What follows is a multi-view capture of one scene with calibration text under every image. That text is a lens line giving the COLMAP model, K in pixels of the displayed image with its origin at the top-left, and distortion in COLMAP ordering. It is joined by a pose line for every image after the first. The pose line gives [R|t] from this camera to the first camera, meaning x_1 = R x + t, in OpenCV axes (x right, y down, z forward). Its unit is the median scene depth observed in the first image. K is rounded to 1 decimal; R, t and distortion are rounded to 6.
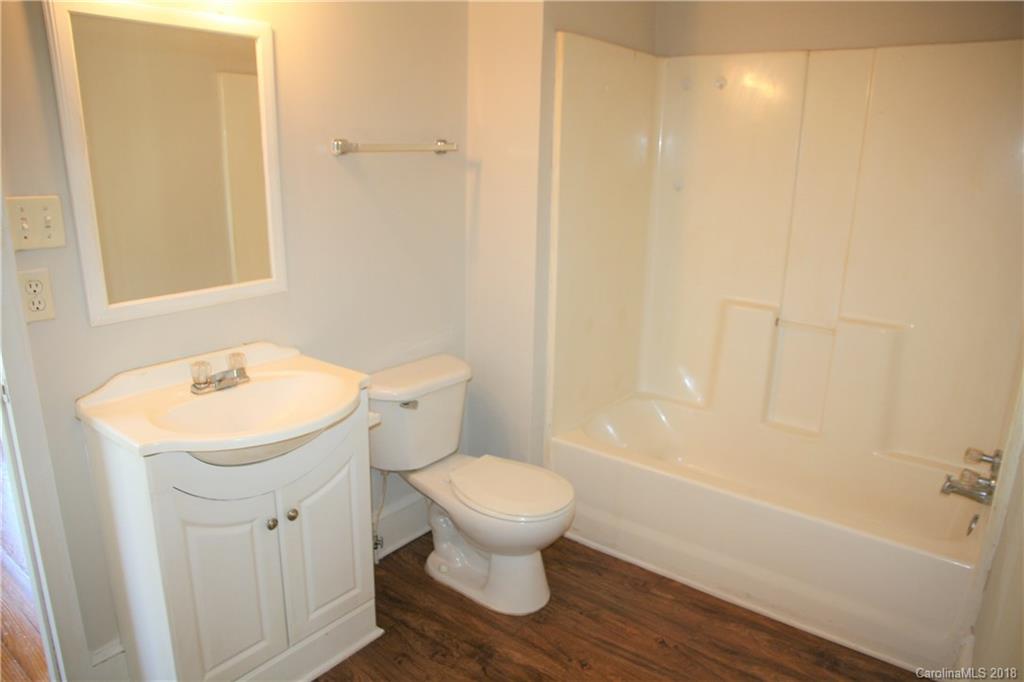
lens RADIAL K [[706.4, 0, 531.0], [0, 706.4, 345.2], [0, 0, 1]] dist [-0.115724, 0.072142]
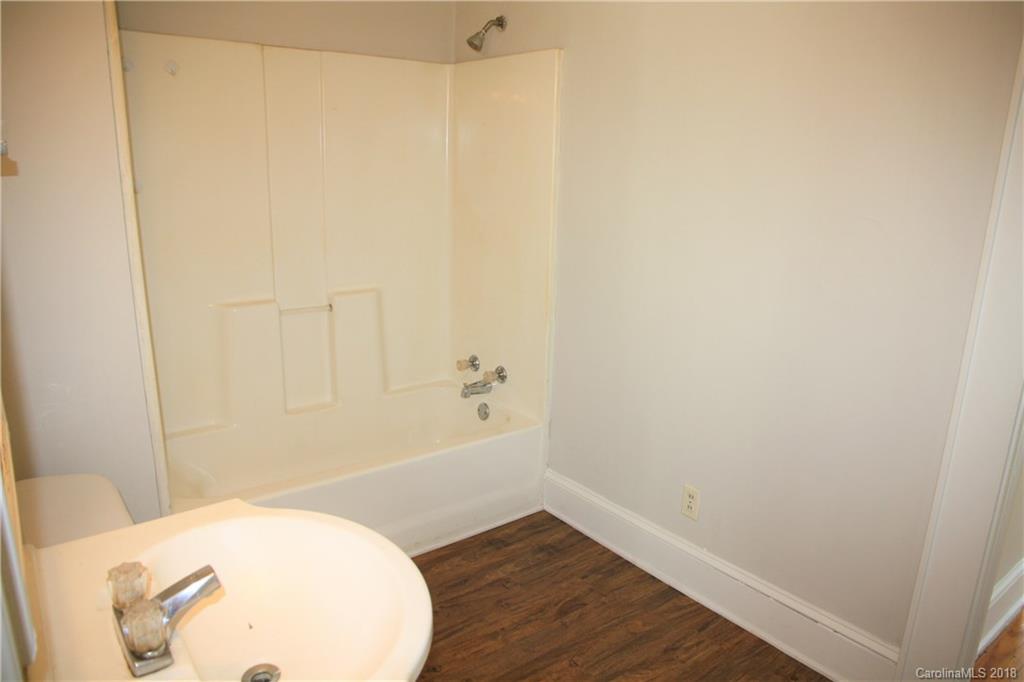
lens RADIAL K [[706.4, 0, 511.4], [0, 706.4, 344.2], [0, 0, 1]] dist [-0.115724, 0.072142]
pose [[0.261052, -0.265510, 0.928093, -0.670449], [0.241970, 0.948735, 0.203355, -0.150663], [-0.934506, 0.171485, 0.311915, 0.494178]]
